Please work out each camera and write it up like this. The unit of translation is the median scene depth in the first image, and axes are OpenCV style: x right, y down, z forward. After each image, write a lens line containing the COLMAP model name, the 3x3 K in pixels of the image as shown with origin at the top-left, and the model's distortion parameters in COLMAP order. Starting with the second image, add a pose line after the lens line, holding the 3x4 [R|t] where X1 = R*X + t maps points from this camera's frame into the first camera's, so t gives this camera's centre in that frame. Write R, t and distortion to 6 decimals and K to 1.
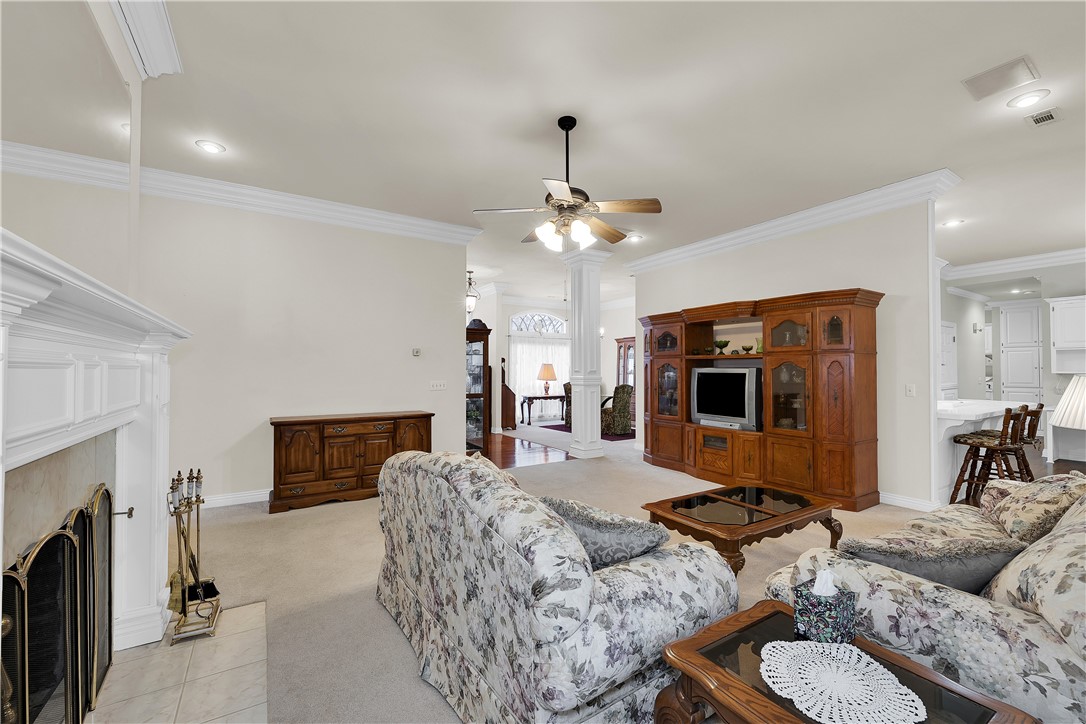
lens RADIAL K [[443.3, 0, 542.2], [0, 443.3, 368.3], [0, 0, 1]] dist [0.007539, -0.000016]
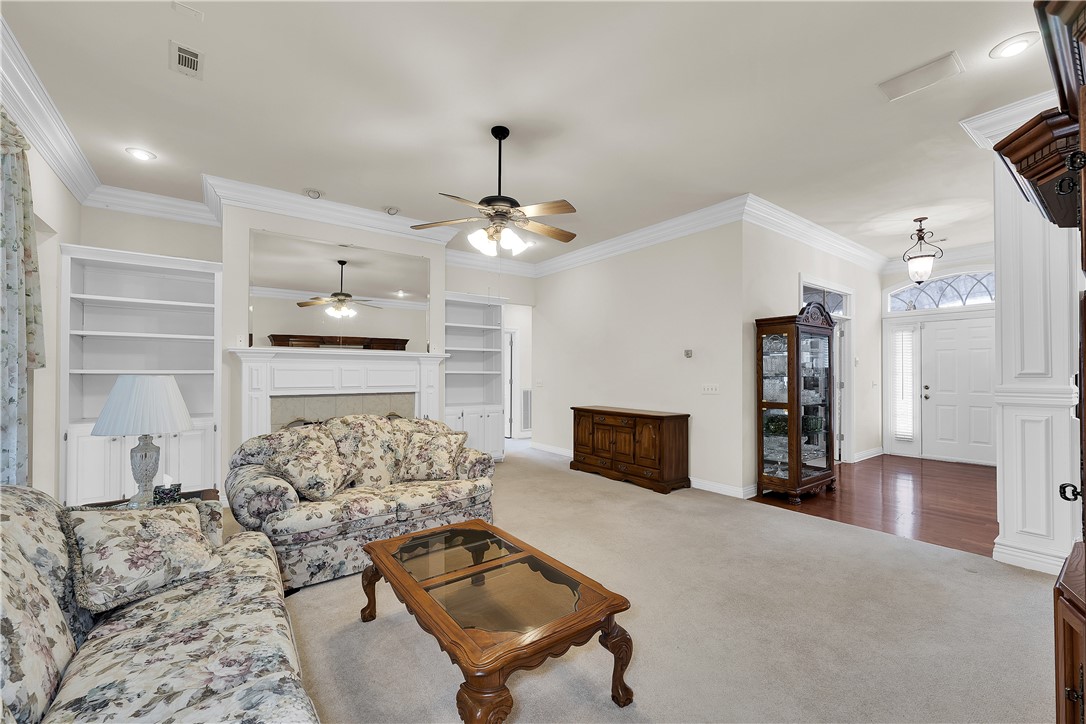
lens RADIAL K [[443.3, 0, 542.2], [0, 443.3, 368.3], [0, 0, 1]] dist [0.007539, -0.000016]
pose [[0.081653, -0.010314, -0.996607, 0.326272], [0.002356, 0.999946, -0.010156, 0.002801], [0.996658, -0.001519, 0.081673, 0.302125]]
